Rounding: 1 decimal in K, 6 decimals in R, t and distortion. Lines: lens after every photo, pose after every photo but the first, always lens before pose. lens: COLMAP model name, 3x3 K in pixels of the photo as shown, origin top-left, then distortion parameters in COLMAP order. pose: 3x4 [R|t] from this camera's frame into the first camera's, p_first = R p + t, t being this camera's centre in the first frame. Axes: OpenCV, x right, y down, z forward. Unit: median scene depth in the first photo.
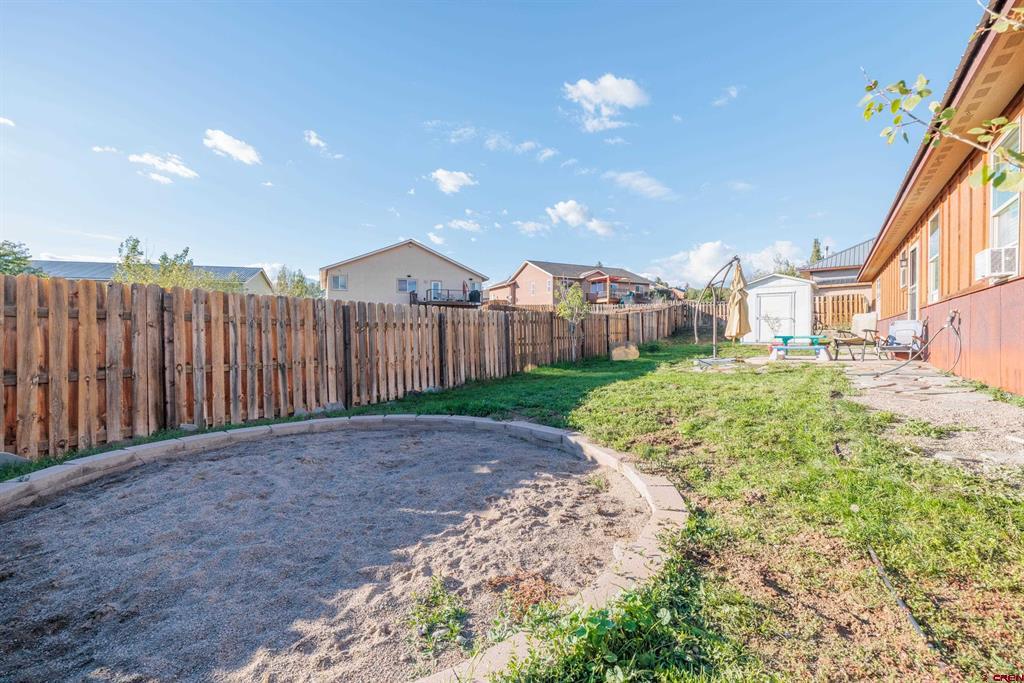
lens RADIAL K [[449.2, 0, 509.5], [0, 449.2, 340.8], [0, 0, 1]] dist [0.004167, 0.000356]
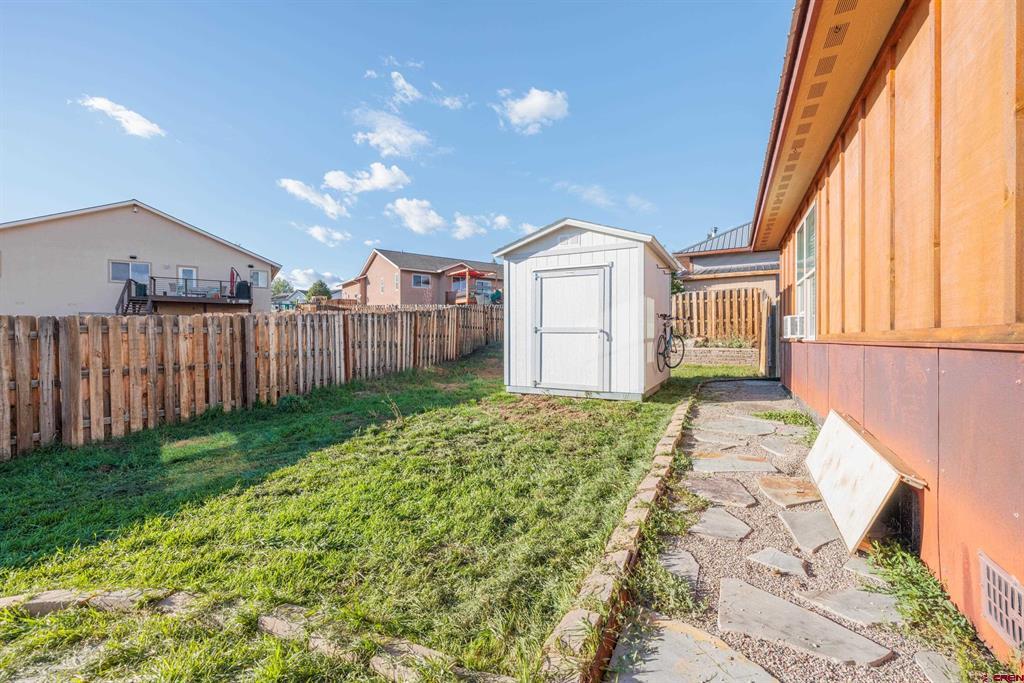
lens RADIAL K [[449.2, 0, 513.6], [0, 449.2, 341.7], [0, 0, 1]] dist [0.004167, 0.000356]
pose [[0.986329, -0.000806, 0.164786, 0.210215], [0.001988, 0.999973, -0.007011, -0.016386], [-0.164776, 0.007243, 0.986304, 0.269389]]
